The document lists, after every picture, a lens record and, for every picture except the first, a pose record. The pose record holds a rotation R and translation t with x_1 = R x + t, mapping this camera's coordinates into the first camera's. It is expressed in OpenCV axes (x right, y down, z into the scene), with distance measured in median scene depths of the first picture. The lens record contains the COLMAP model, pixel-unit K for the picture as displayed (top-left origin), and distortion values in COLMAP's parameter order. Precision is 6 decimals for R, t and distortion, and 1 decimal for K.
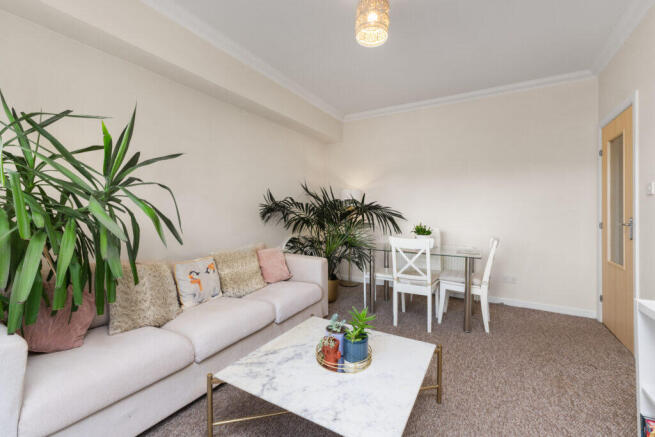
lens RADIAL K [[277.8, 0, 323.8], [0, 277.8, 216.0], [0, 0, 1]] dist [-0.000495, -0.000019]
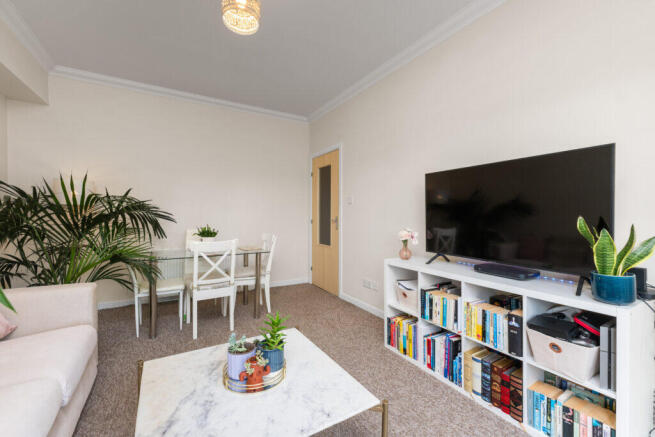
lens RADIAL K [[277.8, 0, 323.8], [0, 277.8, 216.0], [0, 0, 1]] dist [-0.000495, -0.000019]
pose [[0.485663, -0.013567, 0.874041, -0.336728], [0.014304, 0.999869, 0.007573, -0.006914], [-0.874029, 0.008824, 0.485793, 0.197865]]
